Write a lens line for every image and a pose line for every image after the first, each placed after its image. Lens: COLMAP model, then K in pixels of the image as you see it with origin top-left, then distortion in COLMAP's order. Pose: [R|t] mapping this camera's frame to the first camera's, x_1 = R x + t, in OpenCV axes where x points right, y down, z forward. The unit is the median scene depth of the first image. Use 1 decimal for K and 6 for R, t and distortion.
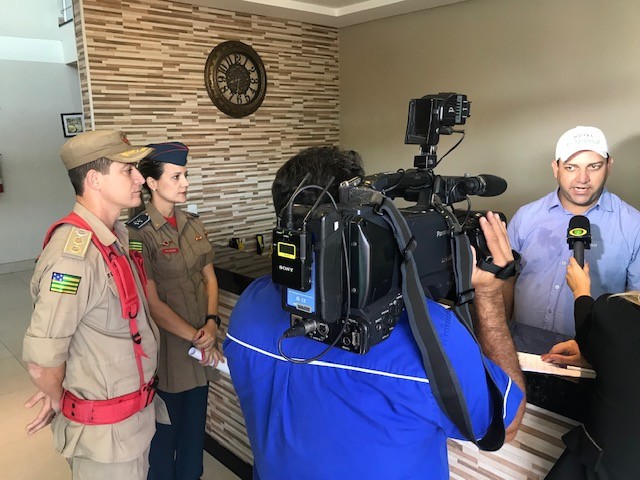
lens RADIAL K [[531.7, 0, 320.0], [0, 531.7, 240.0], [0, 0, 1]] dist [-0.000426, -0.001187]
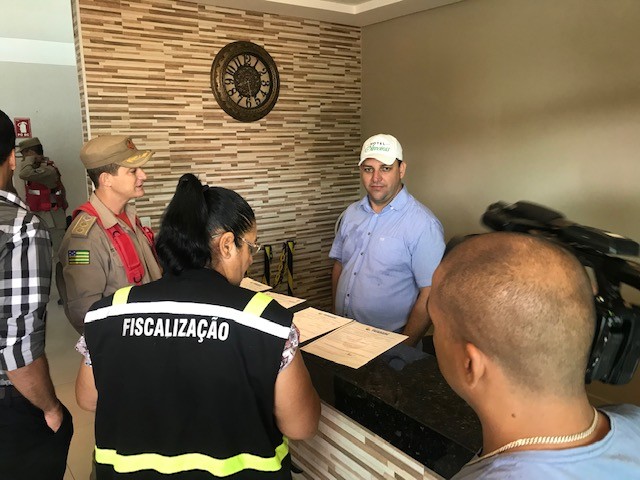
lens RADIAL K [[531.7, 0, 320.0], [0, 531.7, 240.0], [0, 0, 1]] dist [-0.000426, -0.001187]
pose [[0.994158, 0.027281, -0.104434, 0.083614], [-0.028203, 0.999575, -0.007362, -0.015636], [0.104189, 0.010265, 0.994505, 0.071619]]
